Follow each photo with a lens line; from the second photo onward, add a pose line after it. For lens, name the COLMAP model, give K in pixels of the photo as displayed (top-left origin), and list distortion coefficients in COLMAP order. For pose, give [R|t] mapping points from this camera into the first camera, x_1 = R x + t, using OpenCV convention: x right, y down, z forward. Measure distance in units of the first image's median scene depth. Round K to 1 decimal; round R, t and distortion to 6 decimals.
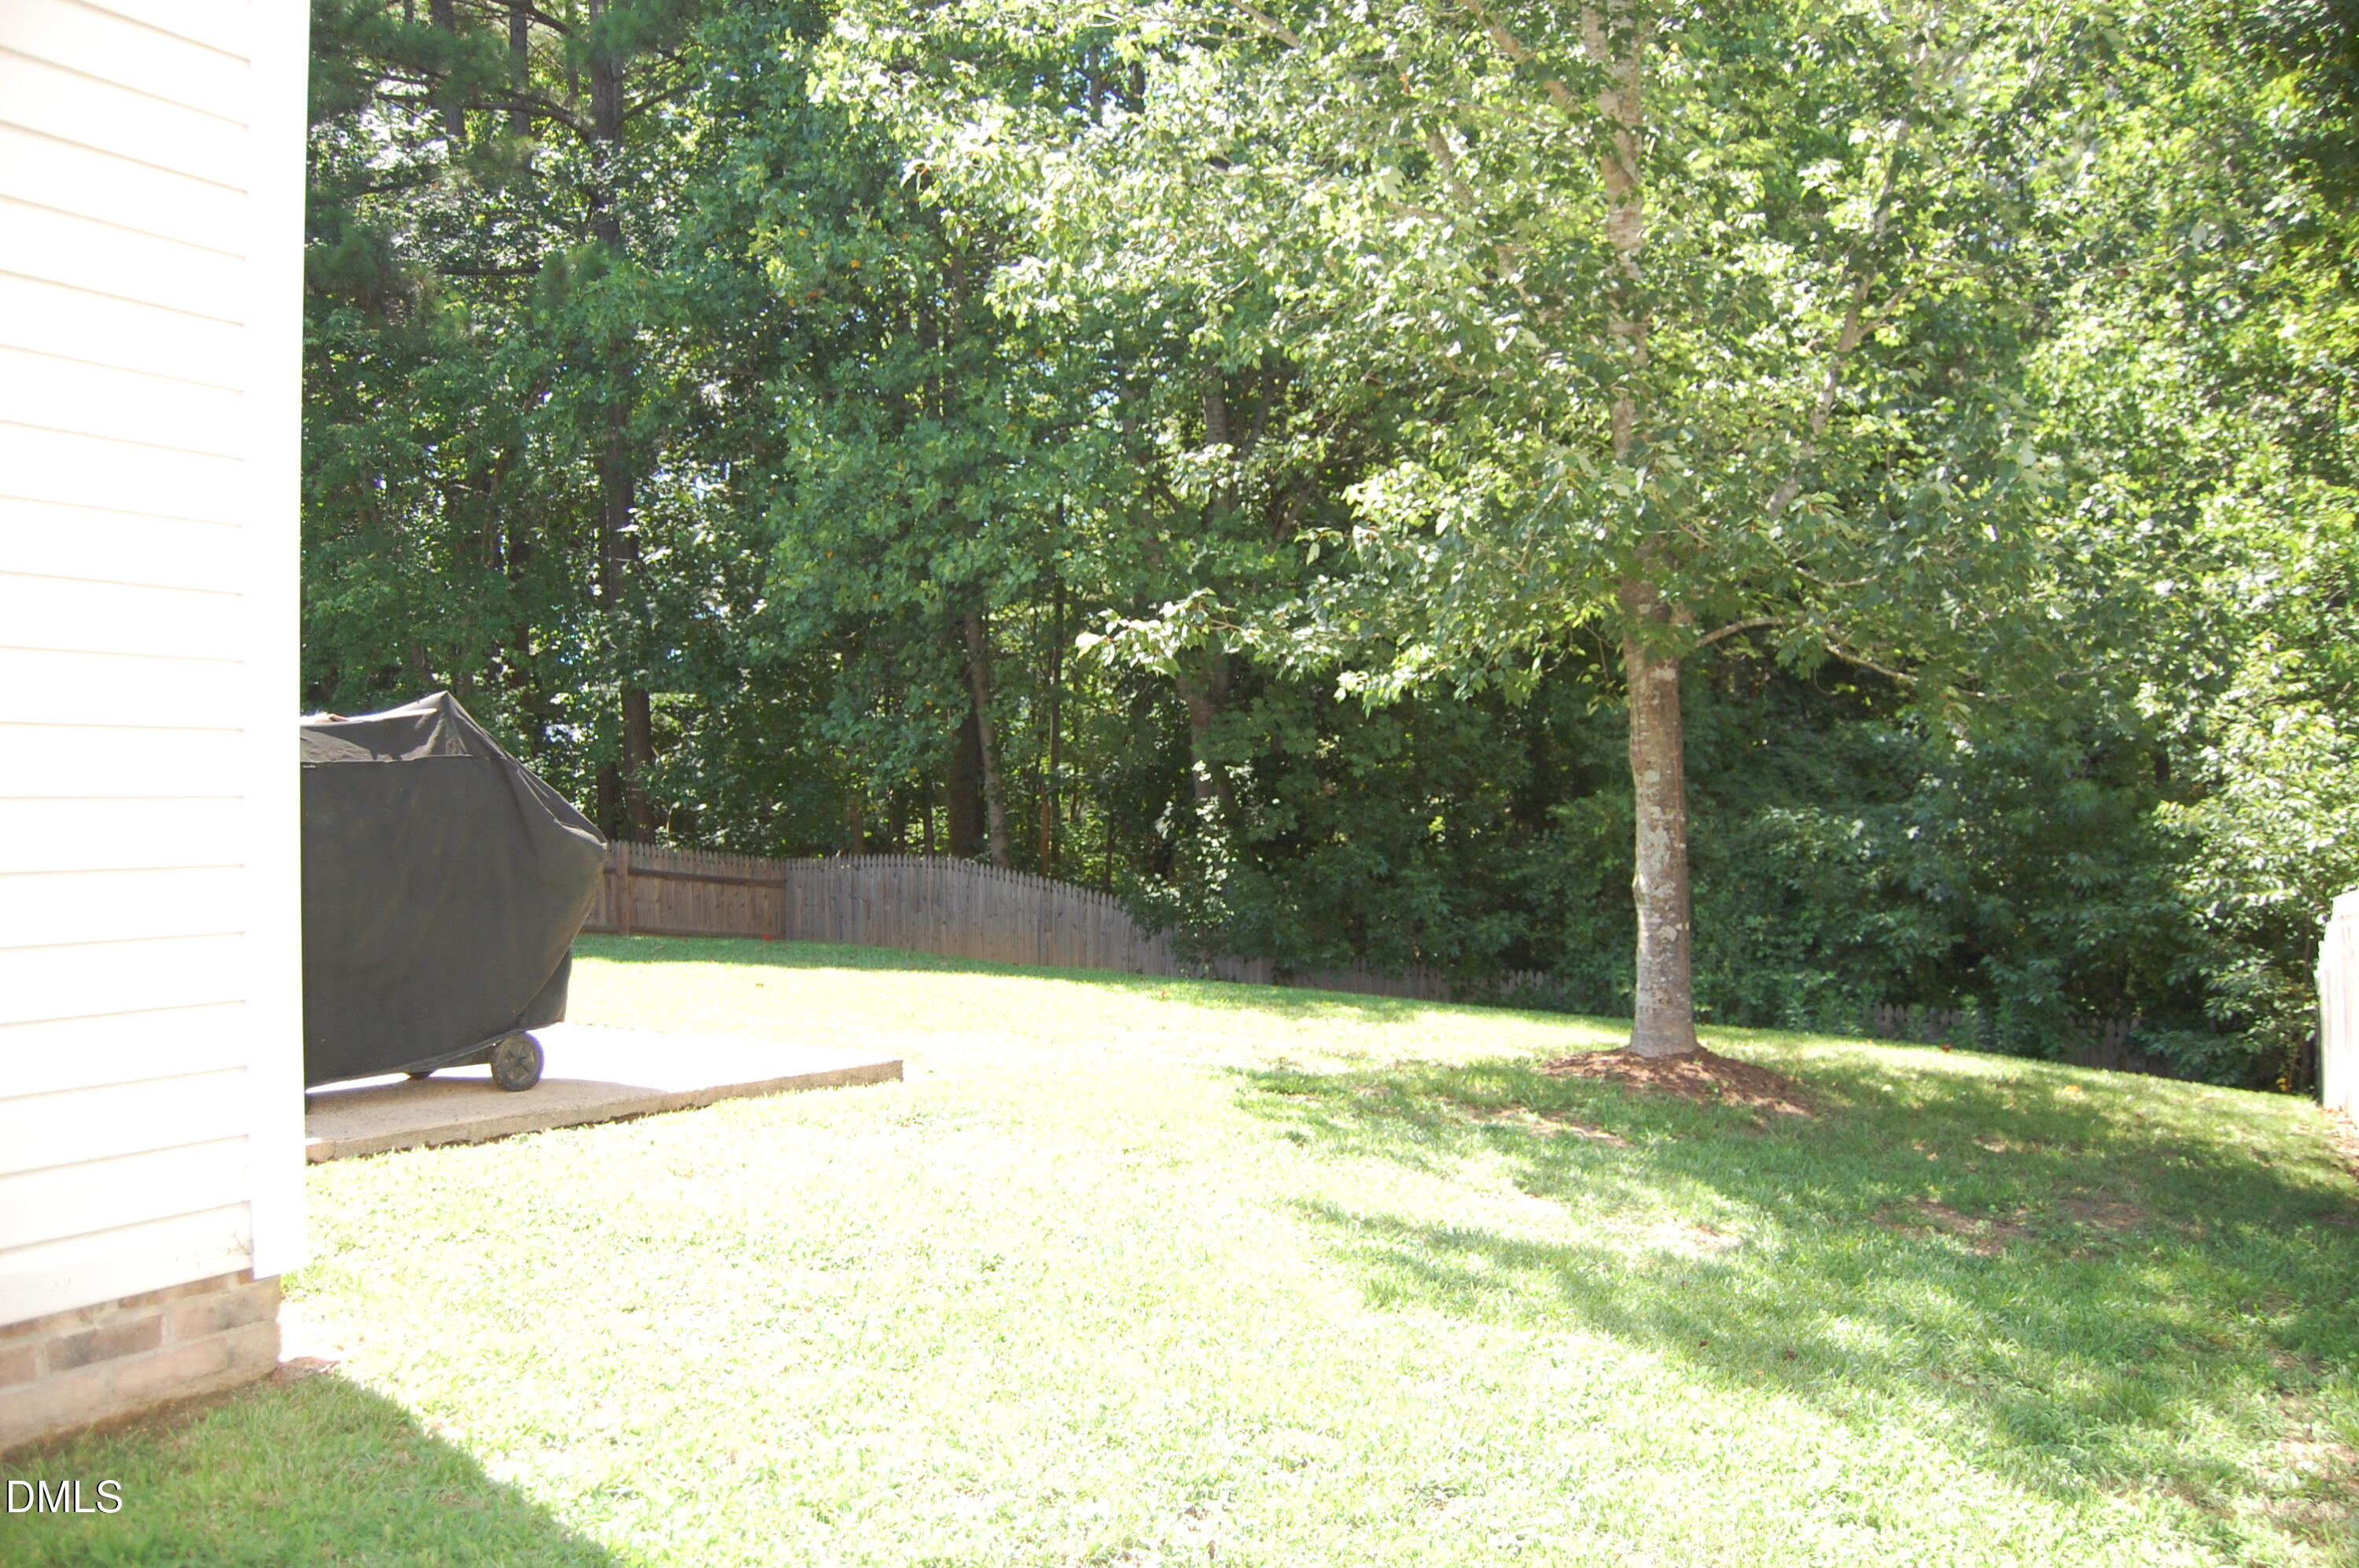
lens RADIAL K [[1762.7, 0, 1177.9], [0, 1762.7, 785.1], [0, 0, 1]] dist [-0.053731, -0.005055]
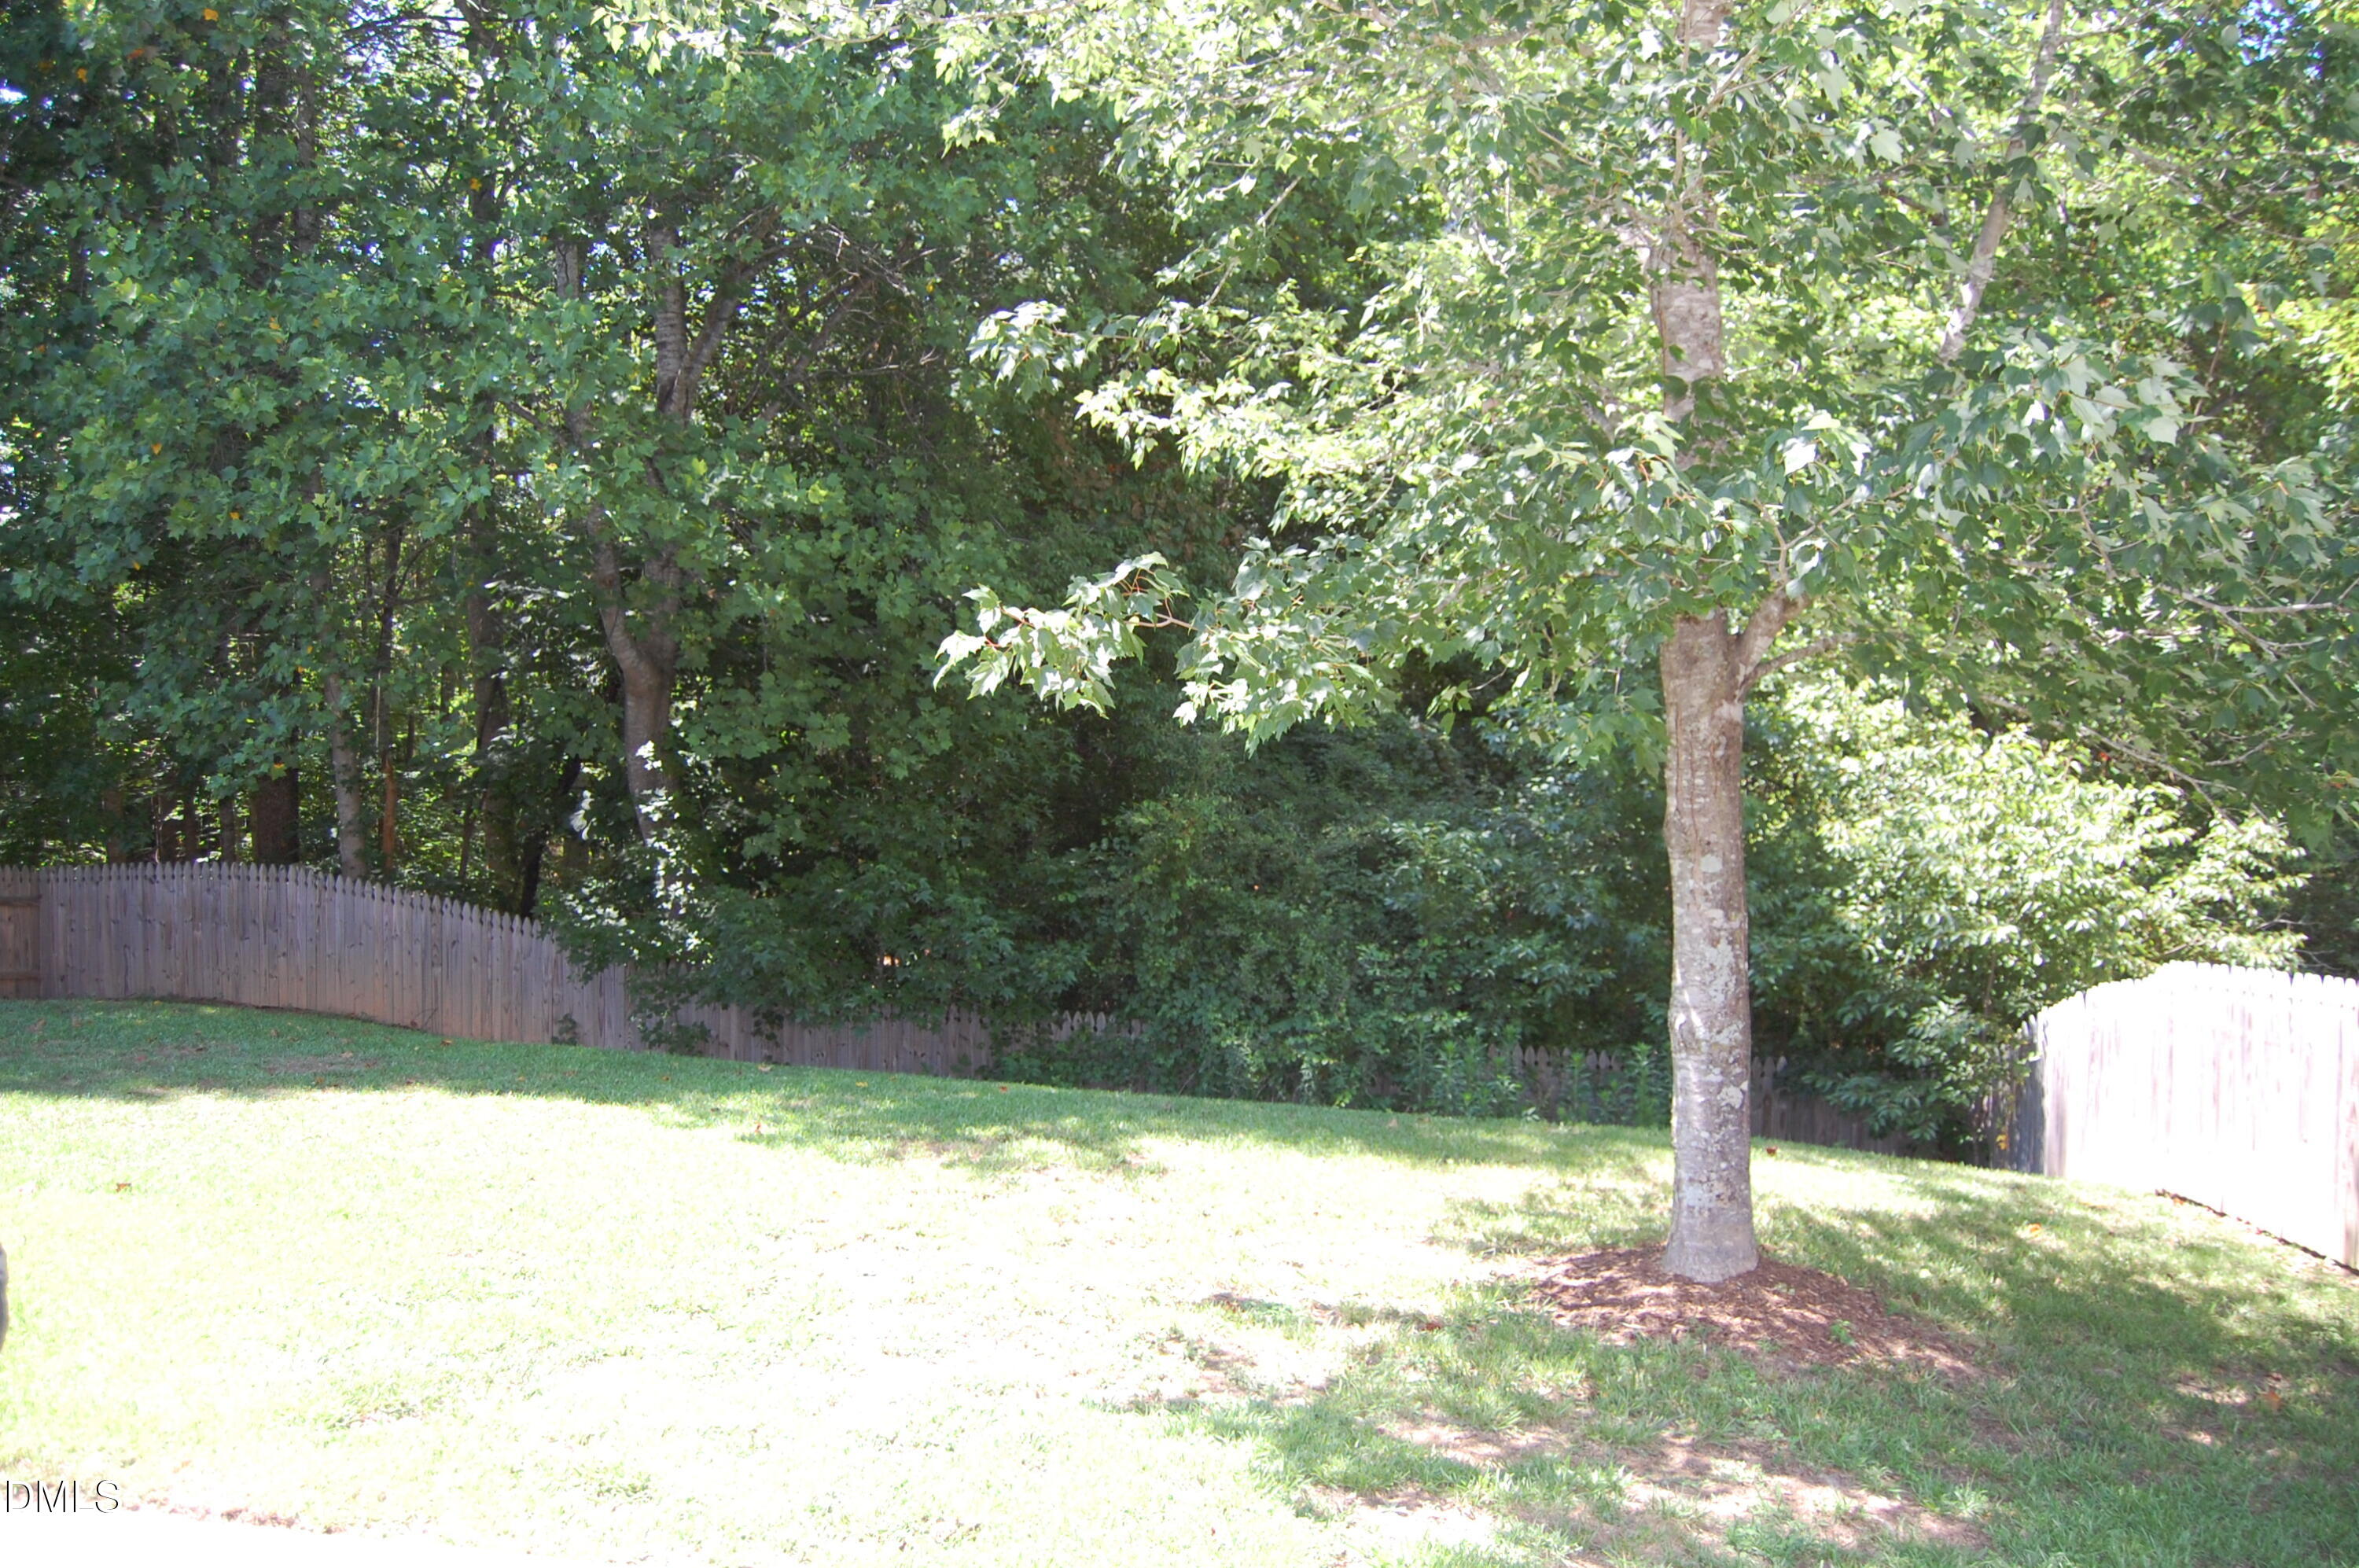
lens RADIAL K [[1879.8, 0, 1180.7], [0, 1879.8, 786.9], [0, 0, 1]] dist [-0.052195, -0.002794]
pose [[0.933133, 0.003792, 0.359511, -0.091349], [-0.013468, 0.999611, 0.024412, -0.025480], [-0.359278, -0.027621, 0.932822, 0.209136]]
